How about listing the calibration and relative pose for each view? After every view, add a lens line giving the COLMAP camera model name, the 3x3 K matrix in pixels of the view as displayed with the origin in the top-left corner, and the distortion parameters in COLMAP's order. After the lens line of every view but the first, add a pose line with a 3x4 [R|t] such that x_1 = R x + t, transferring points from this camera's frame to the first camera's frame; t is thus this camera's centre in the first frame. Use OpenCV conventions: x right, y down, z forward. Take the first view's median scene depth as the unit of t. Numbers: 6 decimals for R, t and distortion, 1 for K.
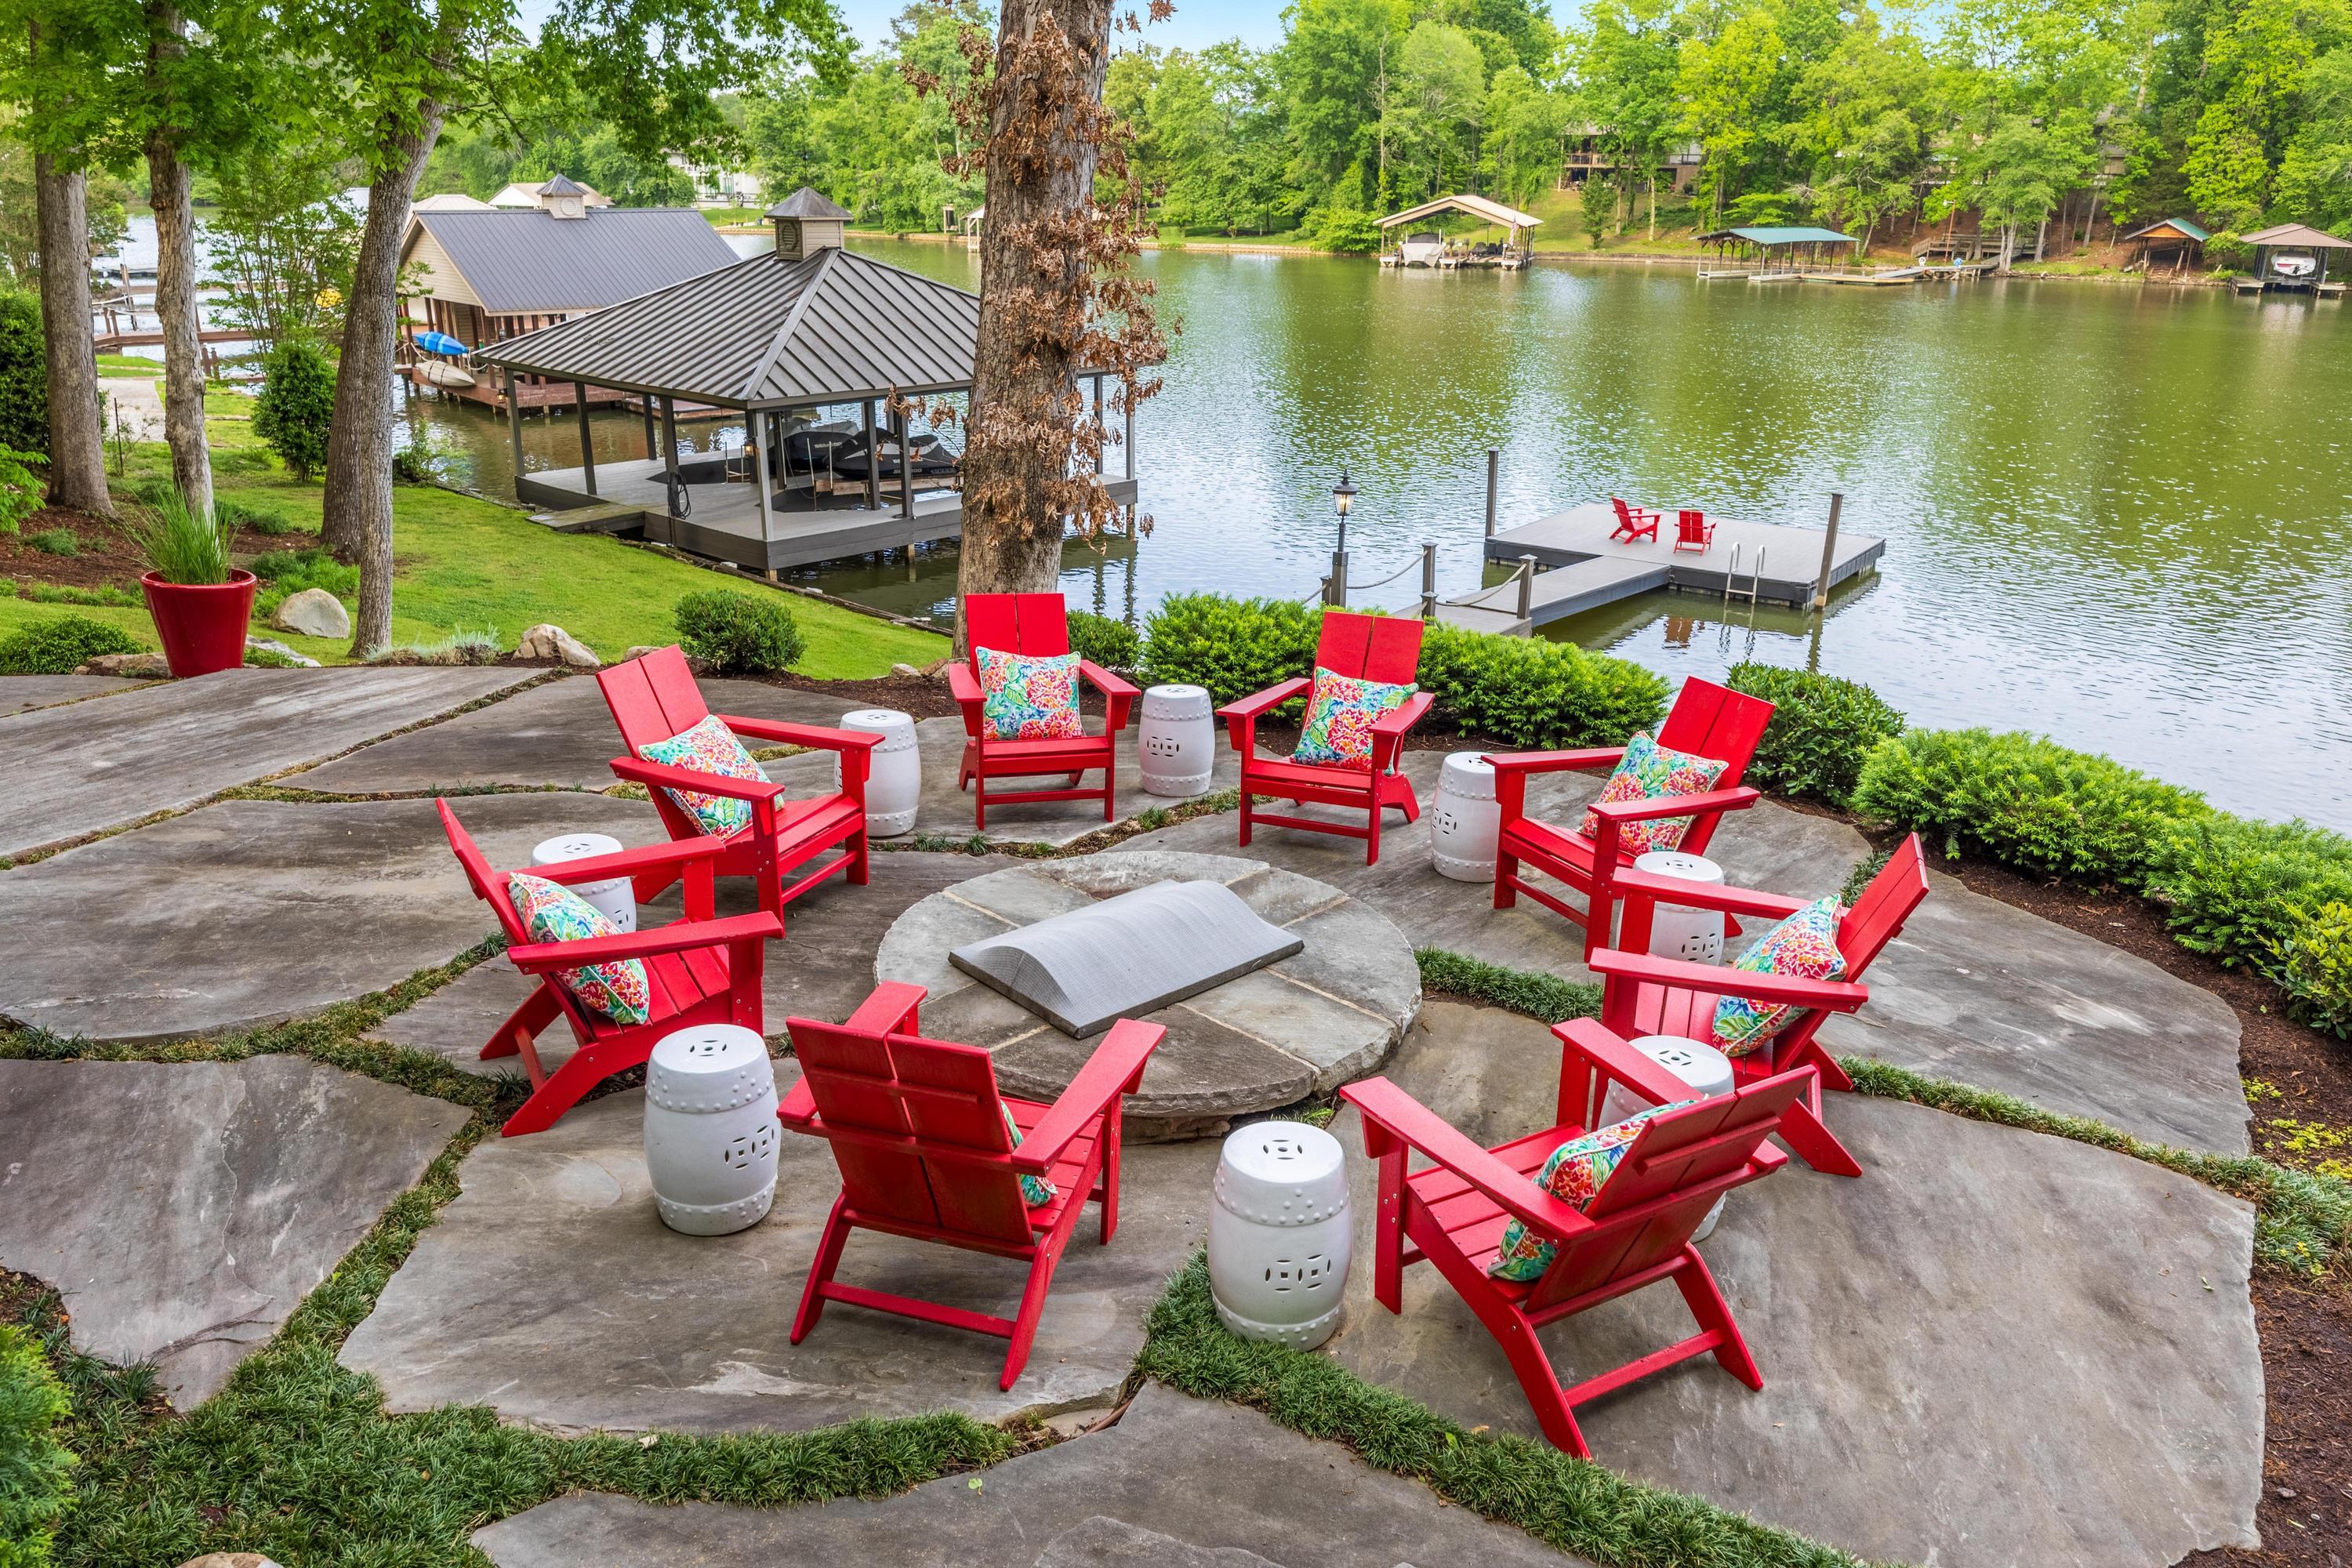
lens RADIAL K [[1724.6, 0, 1161.2], [0, 1724.6, 785.4], [0, 0, 1]] dist [-0.009545, -0.003757]
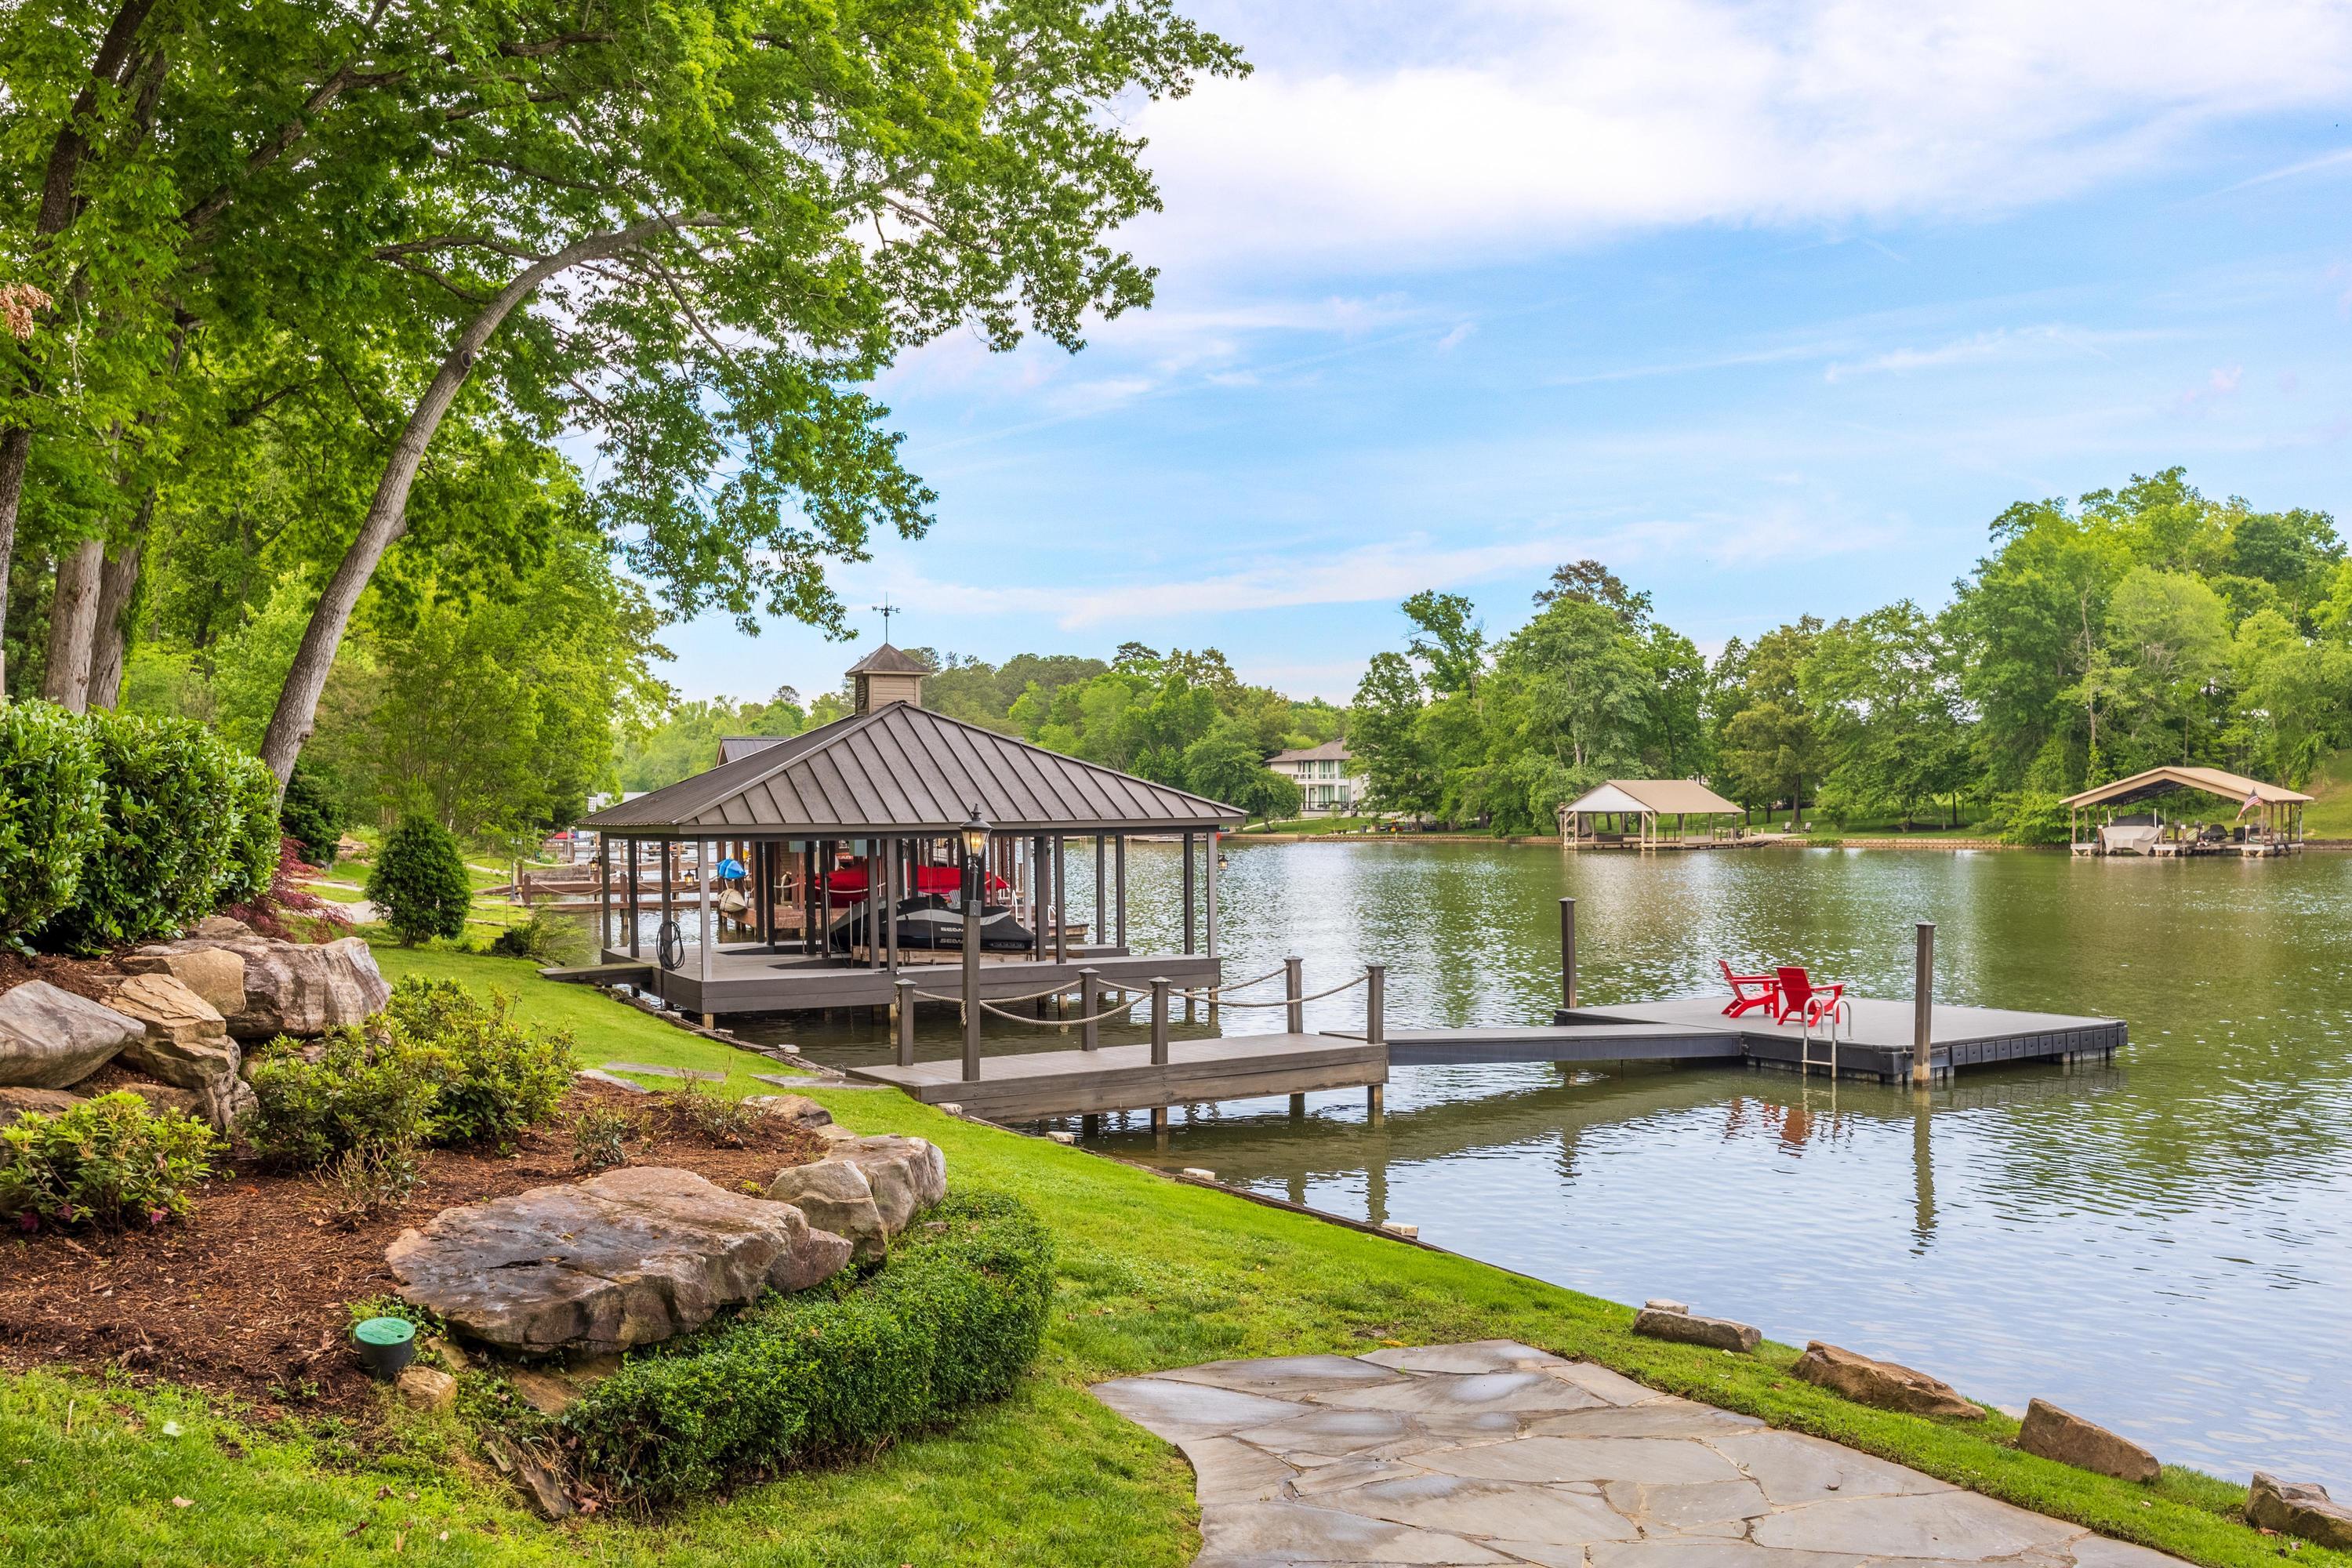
lens RADIAL K [[2127.8, 0, 1169.2], [0, 2127.8, 807.1], [0, 0, 1]] dist [0.007749, 0.003668]
pose [[0.934137, -0.015614, -0.356573, 0.090910], [-0.104990, 0.942819, -0.316336, 0.022735], [0.341123, 0.332938, 0.879083, 0.016182]]
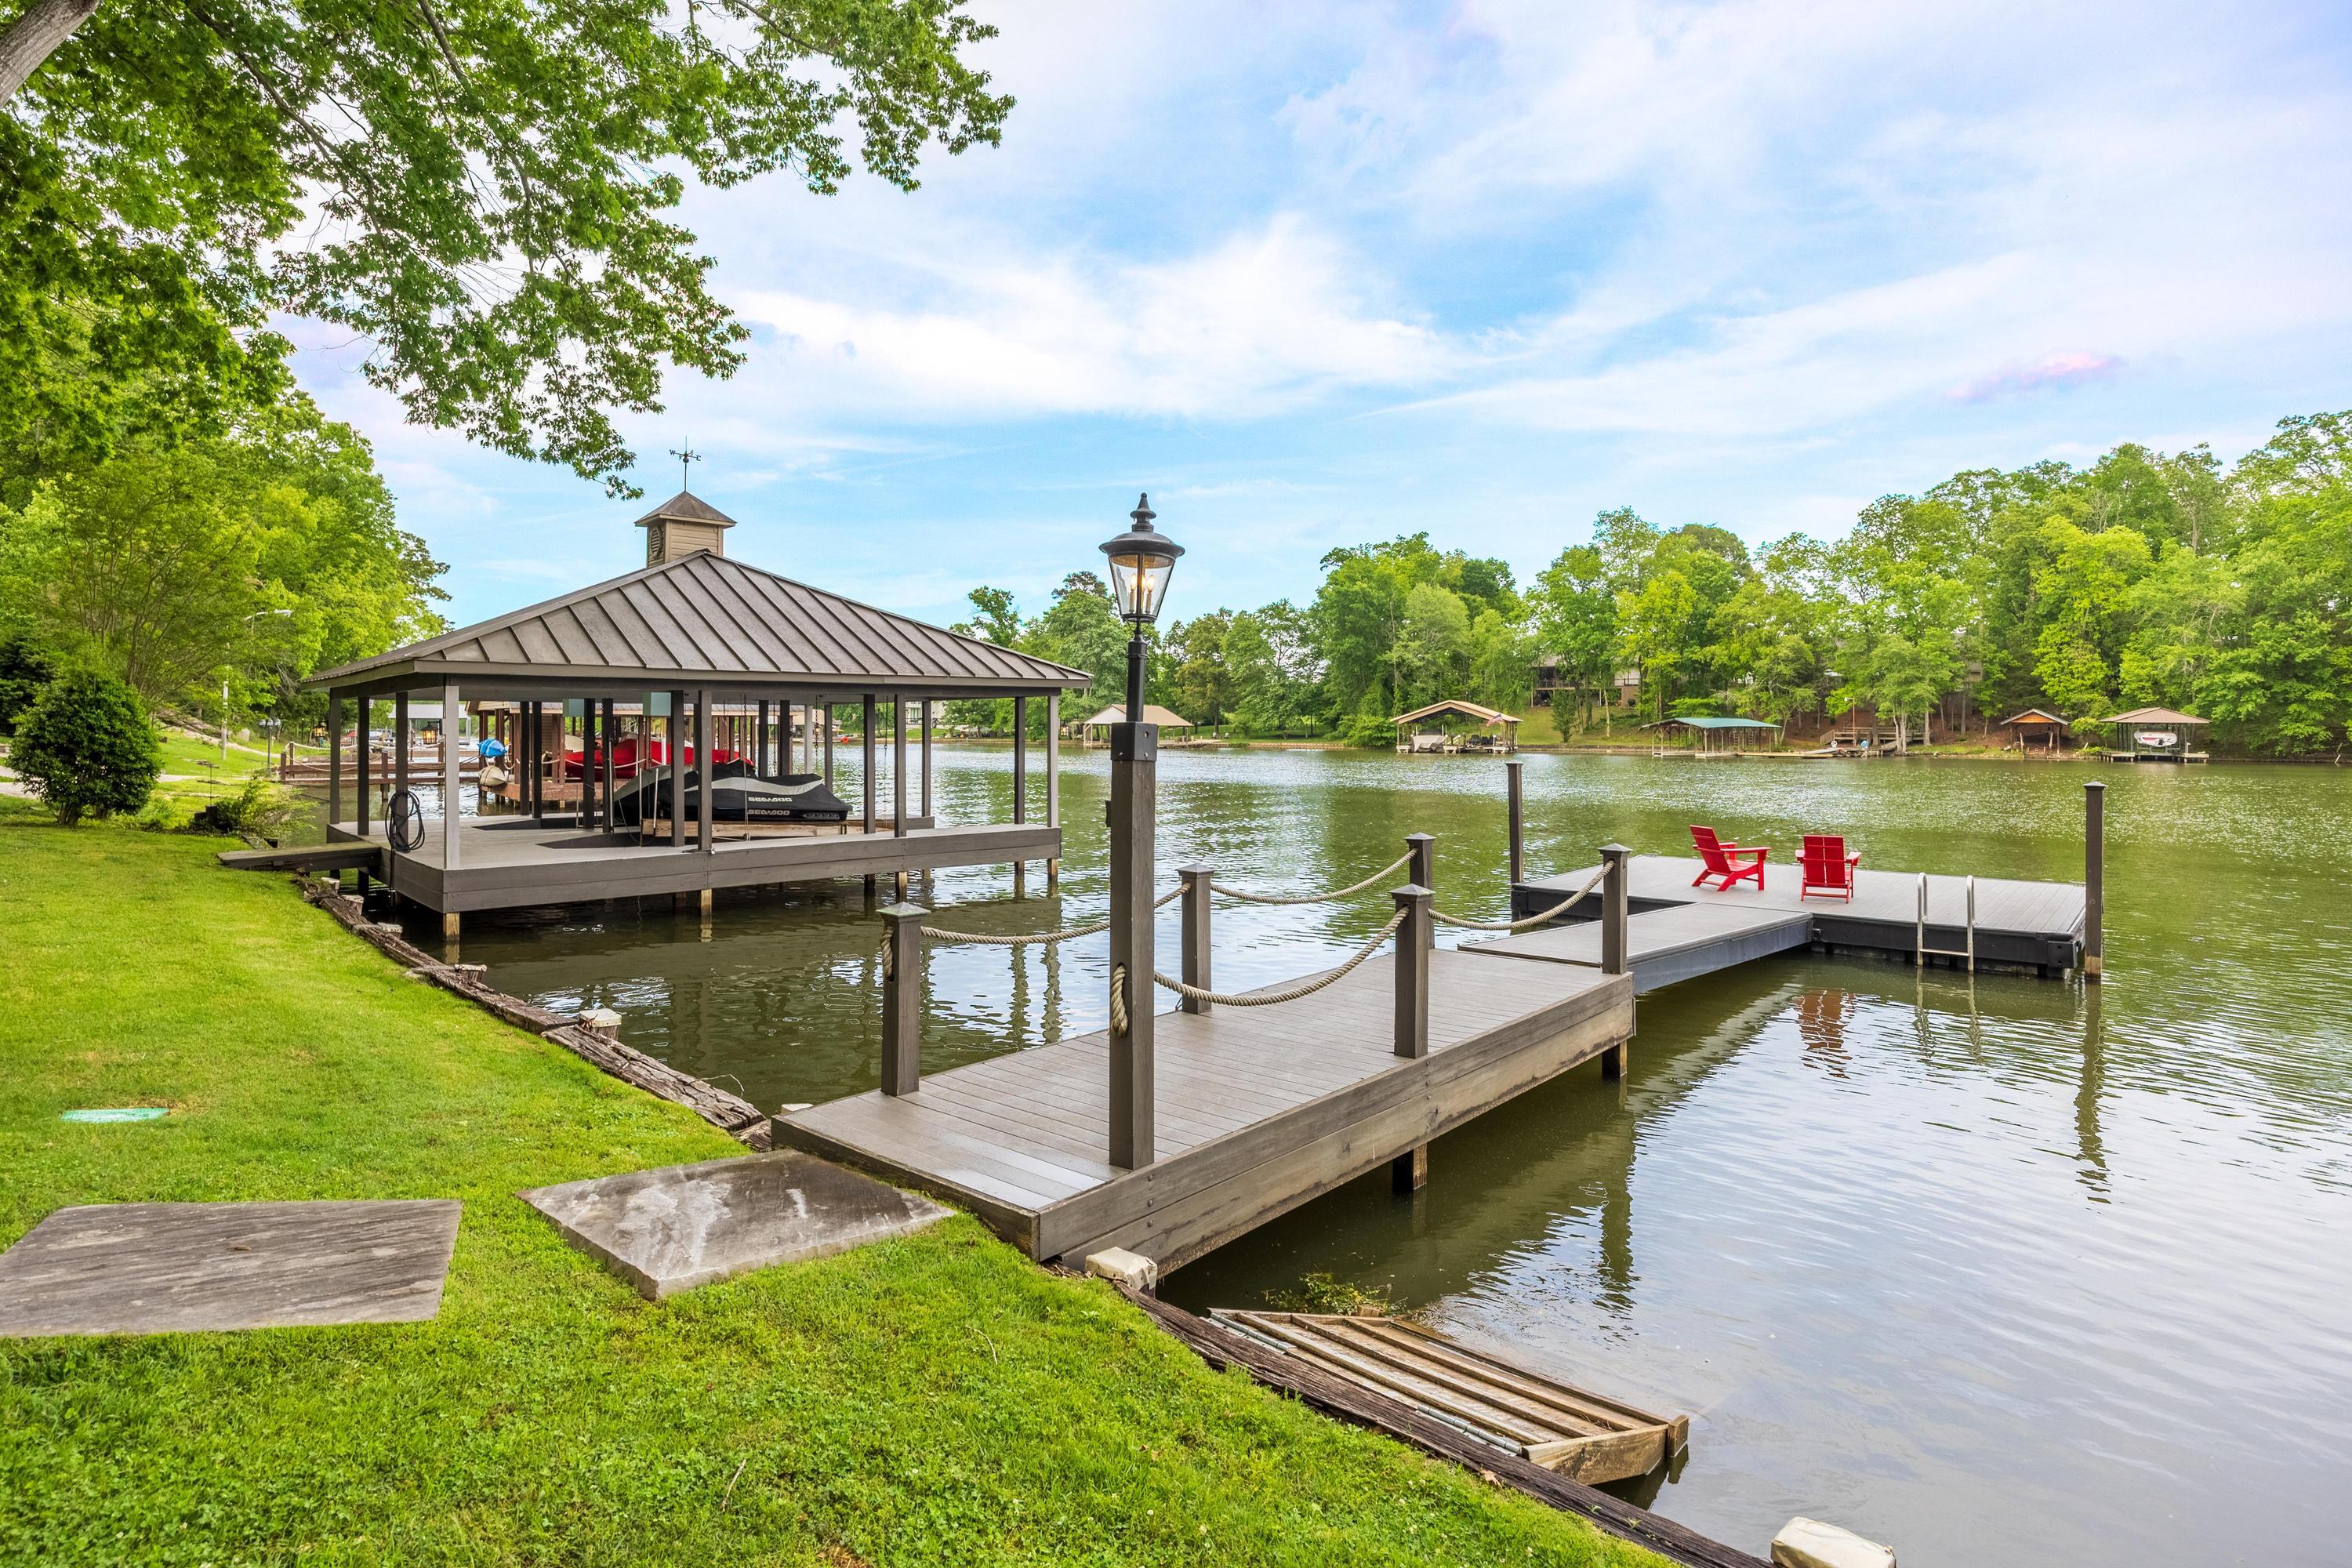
lens RADIAL K [[1234.8, 0, 1177.2], [0, 1234.8, 696.9], [0, 0, 1]] dist [-0.008534, -0.000708]
pose [[0.998129, -0.006245, -0.060826, 0.020561], [-0.016027, 0.933269, -0.358821, -0.008099], [0.059007, 0.359125, 0.931422, 0.122715]]
